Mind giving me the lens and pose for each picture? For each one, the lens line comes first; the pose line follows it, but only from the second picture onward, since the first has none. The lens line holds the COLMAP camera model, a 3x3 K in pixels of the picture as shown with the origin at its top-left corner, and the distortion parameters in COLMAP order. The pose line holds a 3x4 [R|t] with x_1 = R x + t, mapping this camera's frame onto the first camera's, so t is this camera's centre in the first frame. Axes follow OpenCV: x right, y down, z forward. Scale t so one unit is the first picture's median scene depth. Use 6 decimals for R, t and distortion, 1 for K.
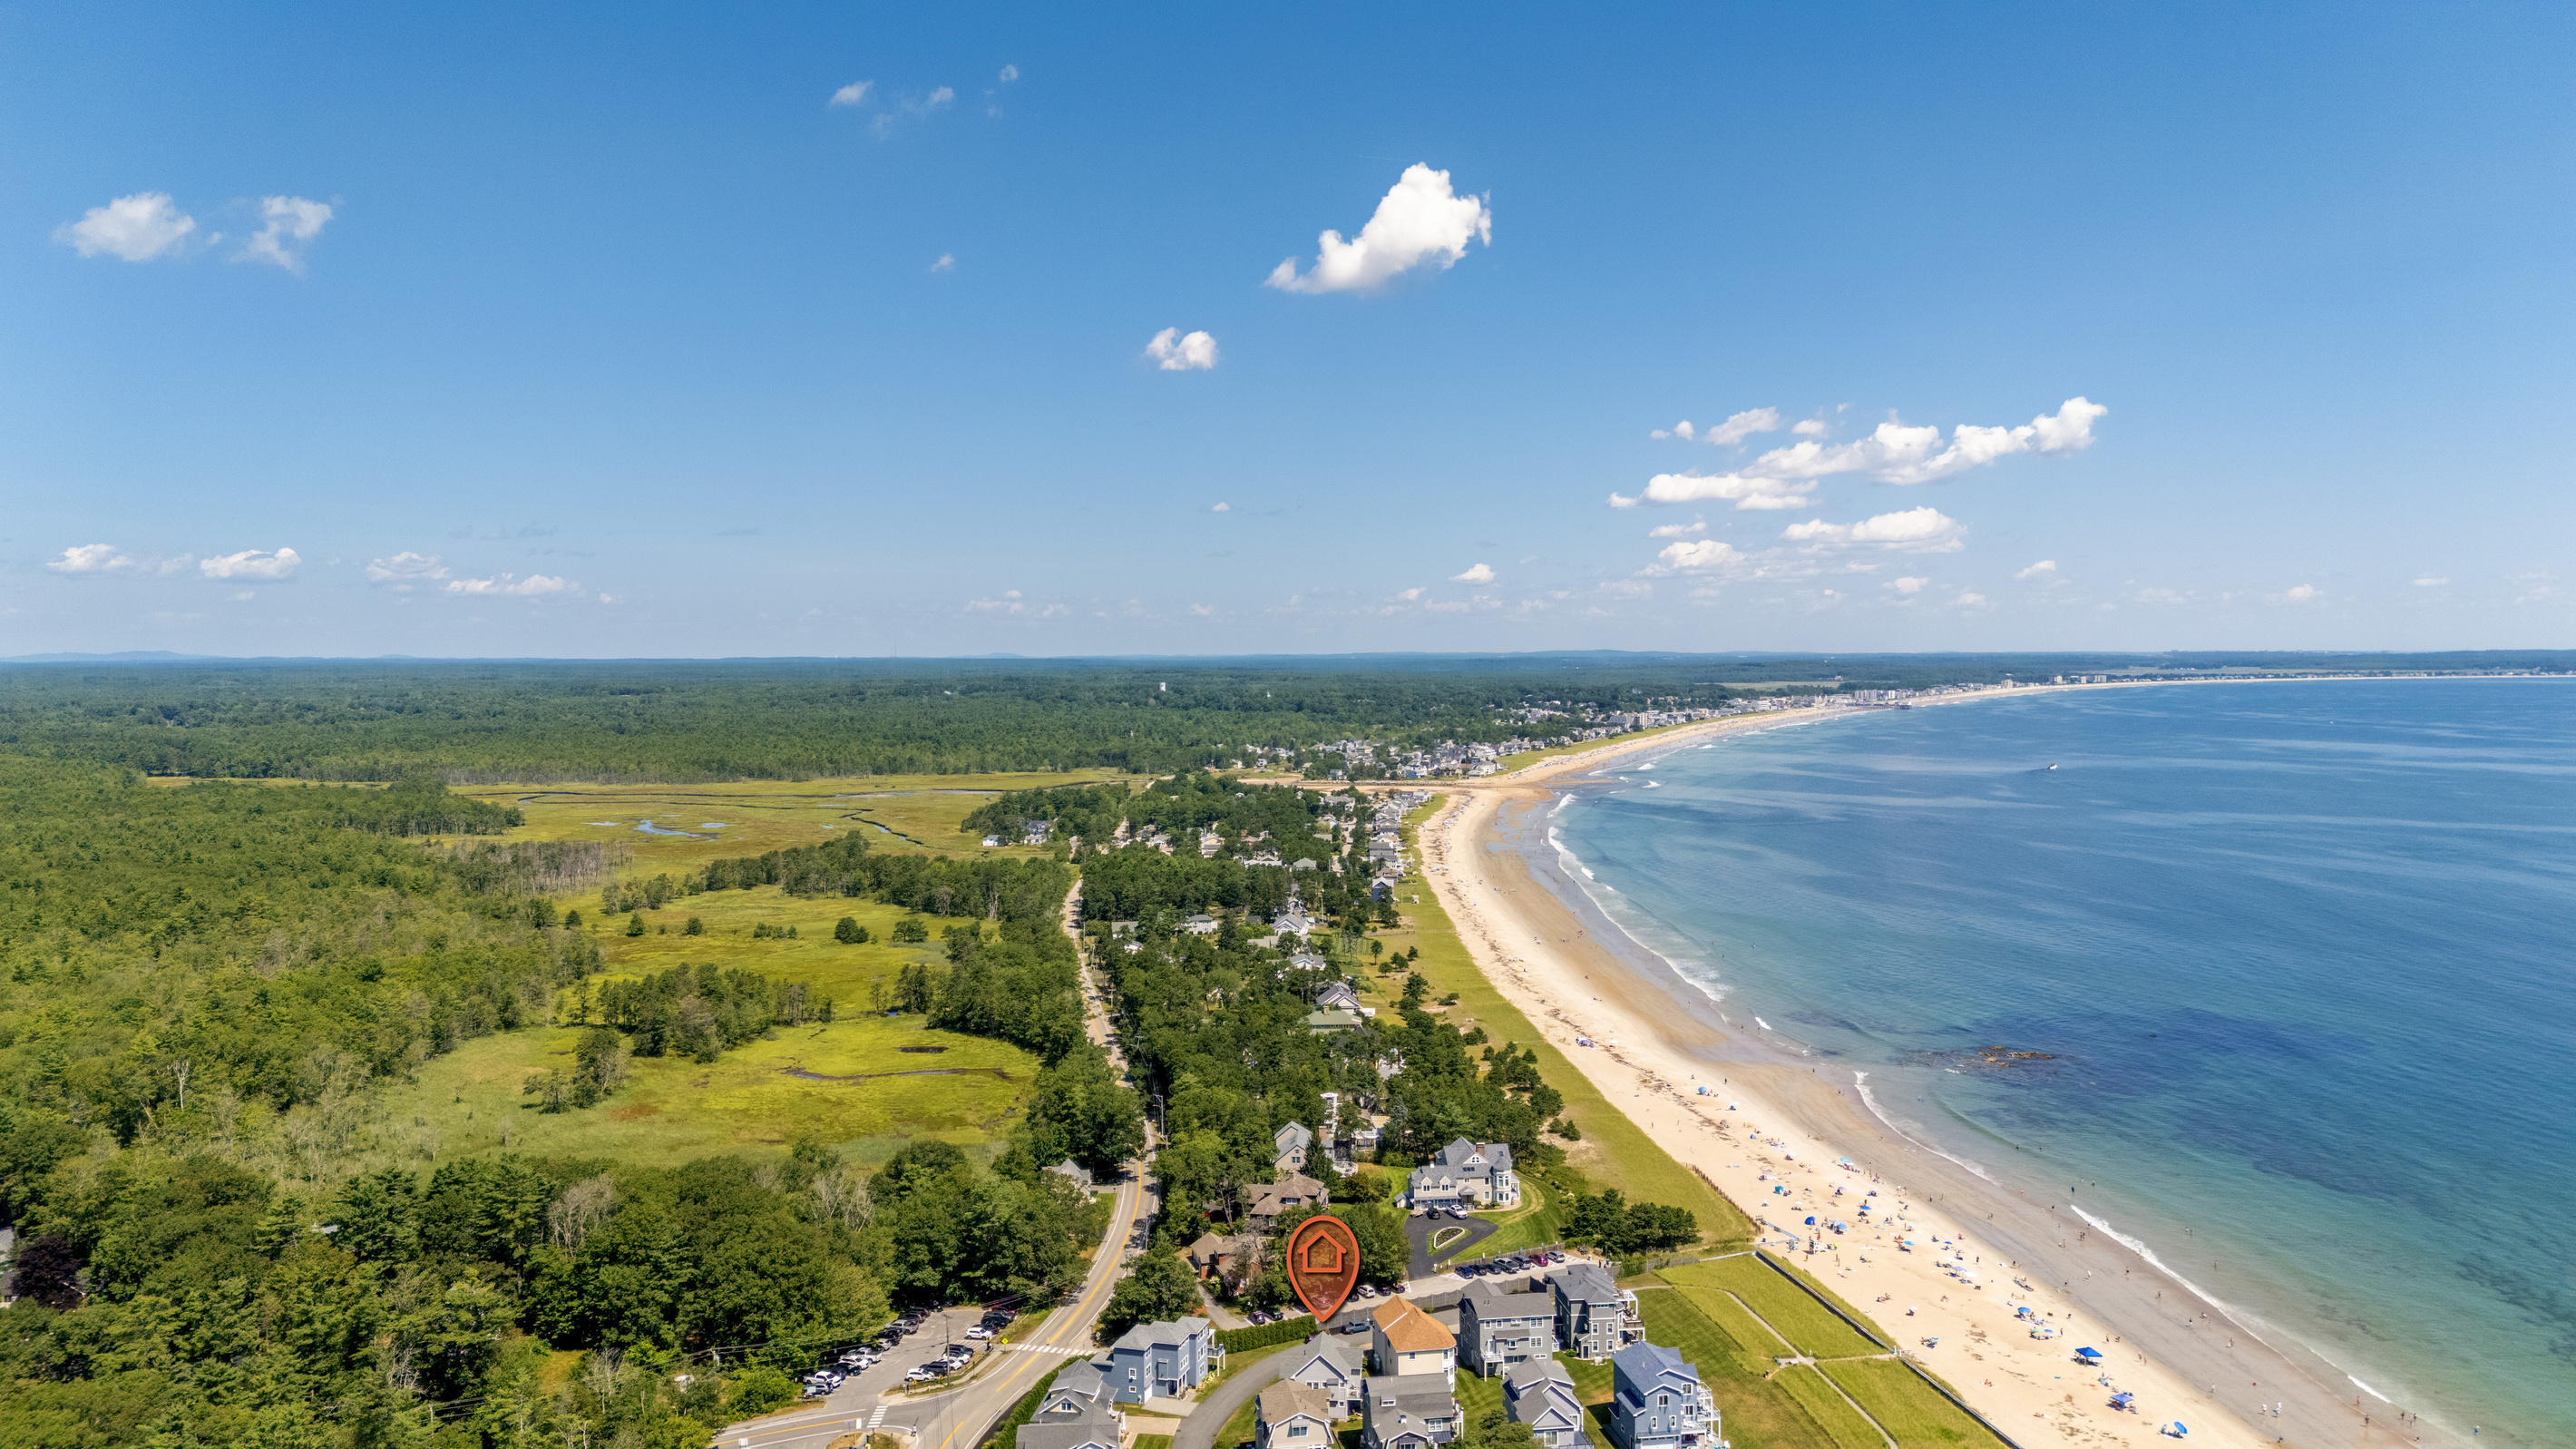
lens RADIAL K [[1829.1, 0, 1288.0], [0, 1829.1, 724.5], [0, 0, 1]] dist [0.161435, -0.454237]
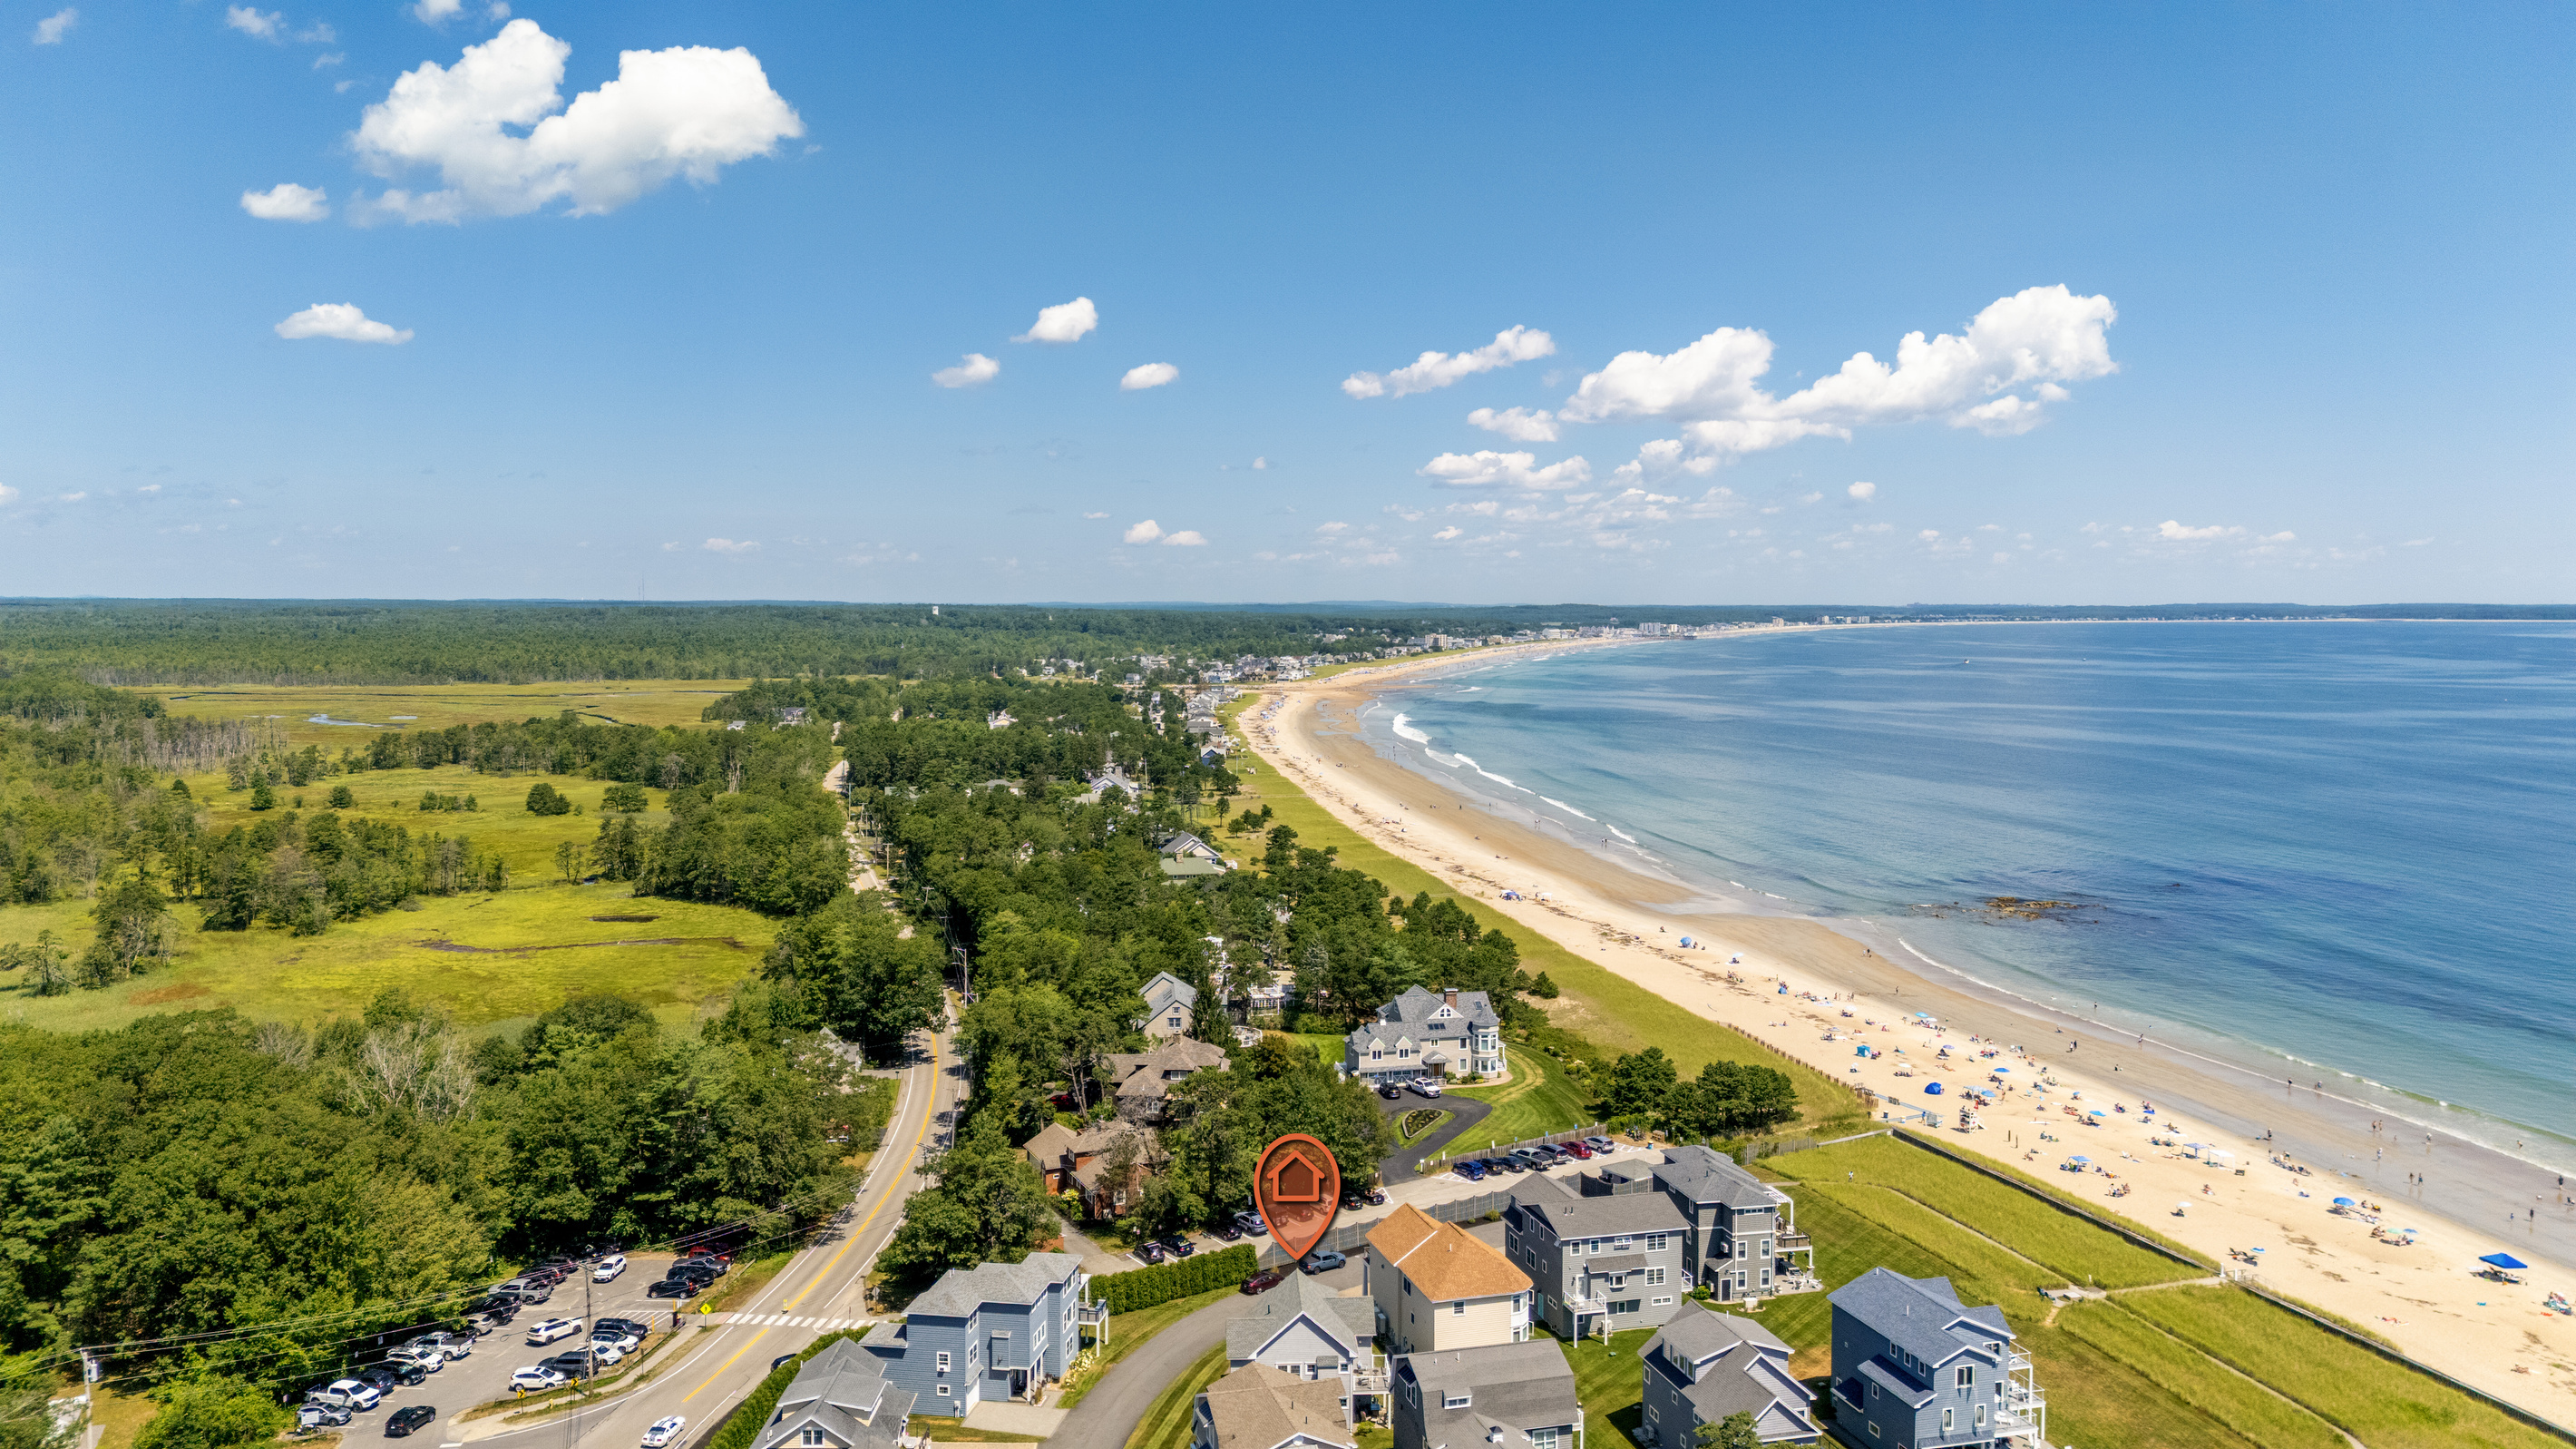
lens RADIAL K [[1901.2, 0, 1288.0], [0, 1901.2, 724.5], [0, 0, 1]] dist [0.094909, -0.131900]
pose [[0.993449, -0.001903, 0.114259, -0.034836], [-0.002271, 0.999335, 0.036392, 0.106397], [-0.114252, -0.036413, 0.992784, 0.323424]]
